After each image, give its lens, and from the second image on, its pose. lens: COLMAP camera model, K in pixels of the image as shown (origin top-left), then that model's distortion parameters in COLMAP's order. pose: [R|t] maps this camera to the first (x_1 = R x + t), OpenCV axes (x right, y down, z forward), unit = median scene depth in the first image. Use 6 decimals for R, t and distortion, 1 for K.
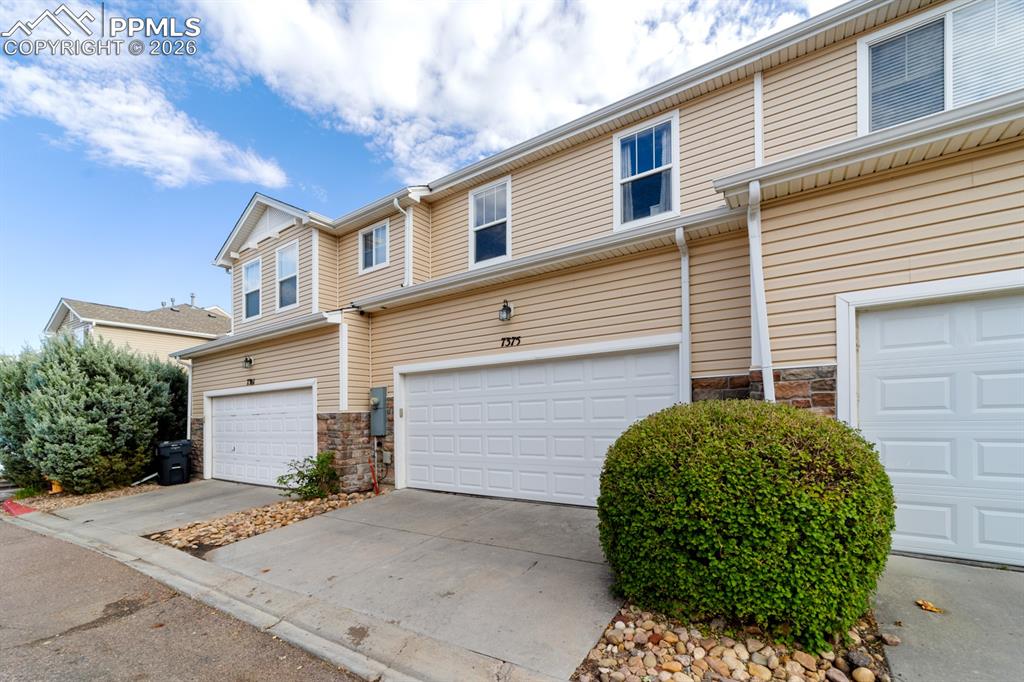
lens RADIAL K [[408.4, 0, 513.0], [0, 408.4, 360.5], [0, 0, 1]] dist [-0.001085, 0.000129]
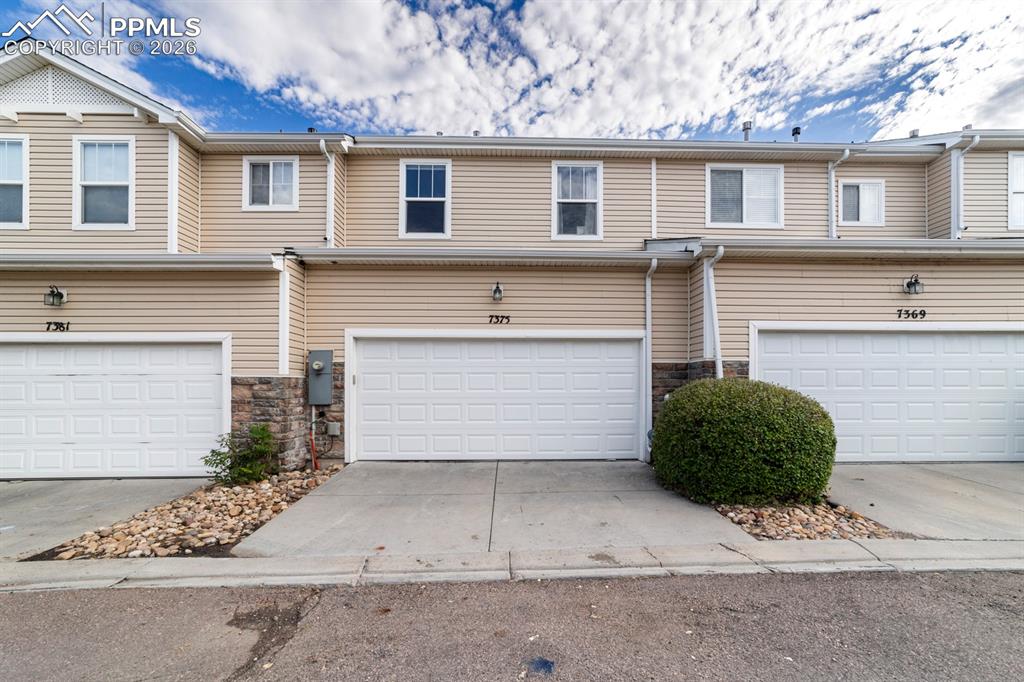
lens RADIAL K [[394.7, 0, 506.1], [0, 394.7, 335.3], [0, 0, 1]] dist [-0.018235, 0.008342]
pose [[0.833129, 0.097891, 0.544346, -0.485911], [-0.092120, 0.995025, -0.037946, 0.030563], [-0.545352, -0.018531, 0.838002, 0.072249]]
